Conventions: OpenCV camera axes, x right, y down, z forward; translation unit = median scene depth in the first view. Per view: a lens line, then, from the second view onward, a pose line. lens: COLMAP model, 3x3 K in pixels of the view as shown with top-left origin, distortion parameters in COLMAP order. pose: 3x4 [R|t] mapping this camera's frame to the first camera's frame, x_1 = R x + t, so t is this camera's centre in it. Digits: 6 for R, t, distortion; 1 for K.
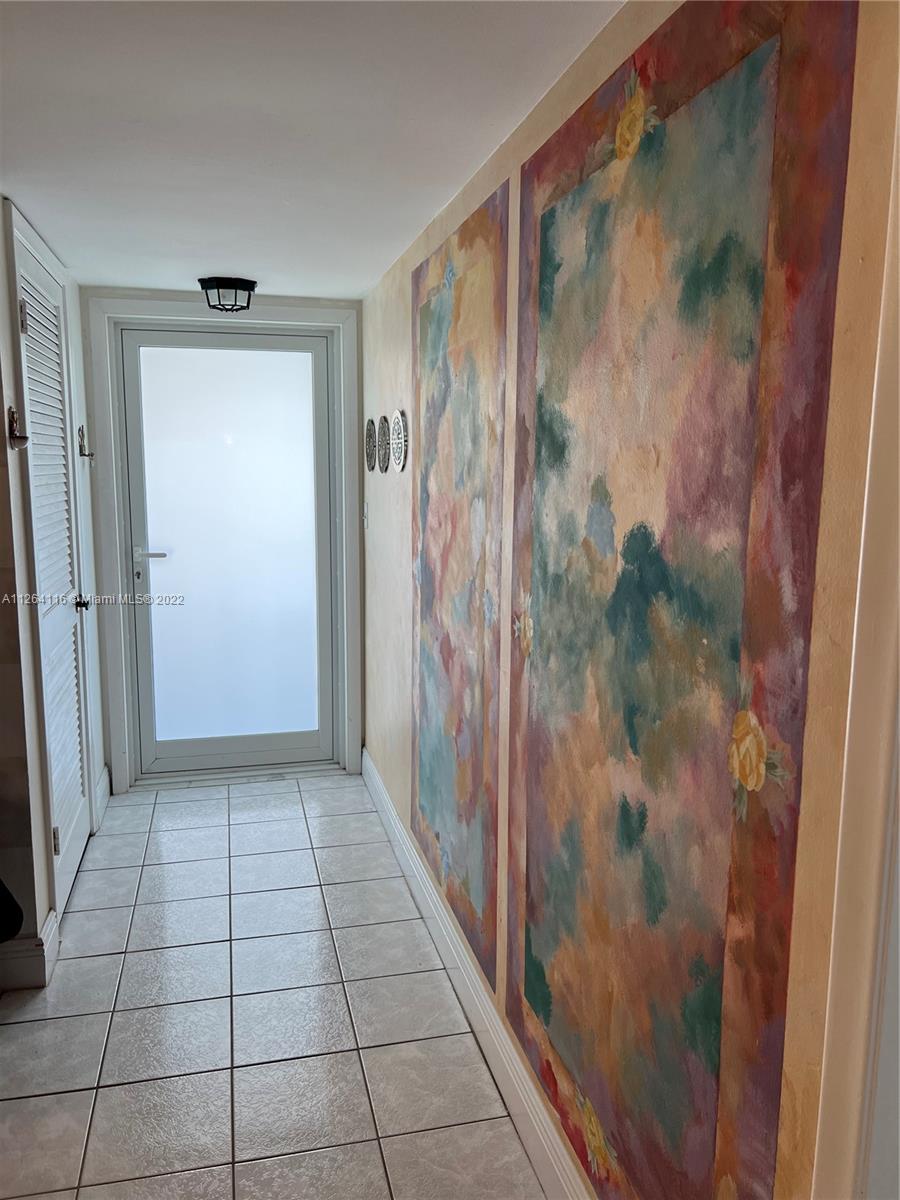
lens RADIAL K [[906.0, 0, 451.3], [0, 906.0, 604.0], [0, 0, 1]] dist [0.052077, -0.053815]
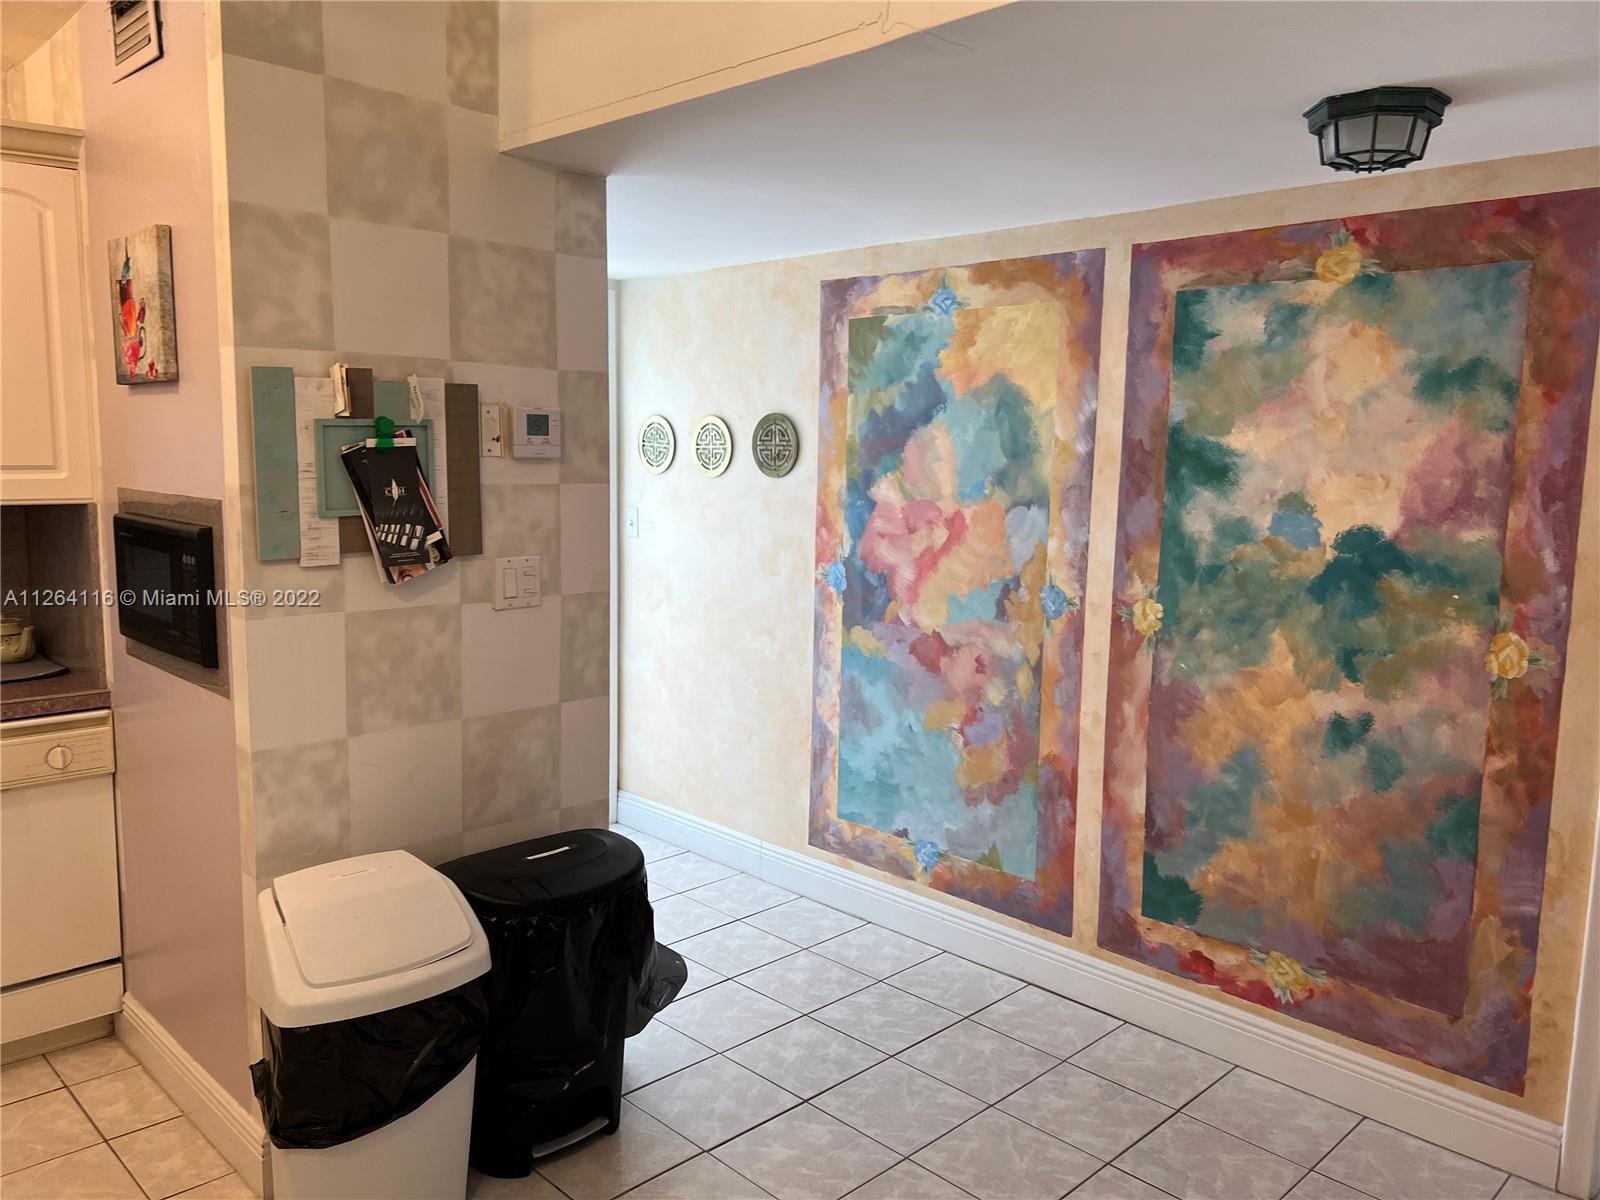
lens RADIAL K [[1208.0, 0, 791.8], [0, 1208.0, 597.3], [0, 0, 1]] dist [0.052077, -0.053815]
pose [[0.858473, -0.062741, 0.509007, -1.946947], [0.072933, 0.997337, -0.000071, -0.047041], [-0.507647, 0.037184, 0.860763, -0.298816]]
